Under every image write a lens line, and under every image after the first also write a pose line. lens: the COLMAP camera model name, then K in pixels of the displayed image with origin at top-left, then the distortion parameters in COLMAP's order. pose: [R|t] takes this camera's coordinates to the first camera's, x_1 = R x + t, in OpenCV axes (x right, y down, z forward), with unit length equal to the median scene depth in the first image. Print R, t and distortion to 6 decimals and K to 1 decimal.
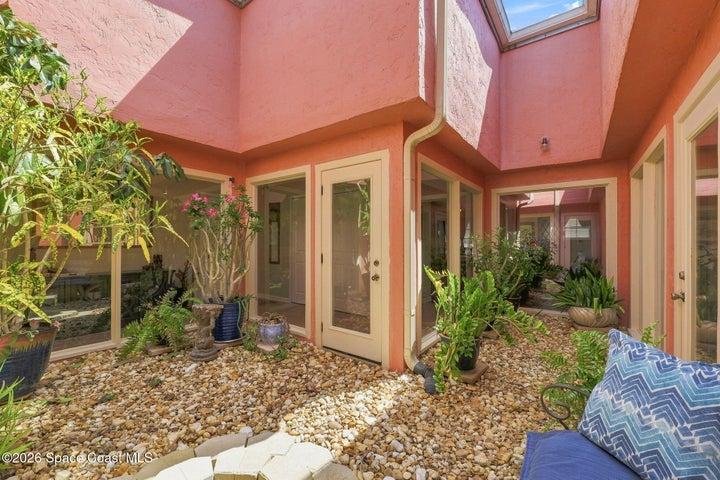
lens RADIAL K [[292.7, 0, 360.0], [0, 292.7, 240.0], [0, 0, 1]] dist [-0.013077, 0.000226]
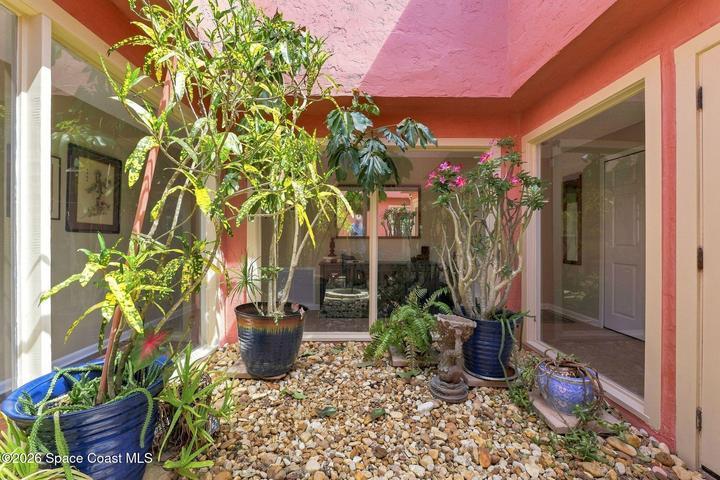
lens RADIAL K [[292.7, 0, 360.0], [0, 292.7, 240.0], [0, 0, 1]] dist [-0.013077, 0.000226]
pose [[0.605892, 0.002768, -0.795542, -0.106742], [0.006924, 0.999938, 0.008752, 0.031720], [0.795517, -0.010811, 0.605835, 0.389856]]
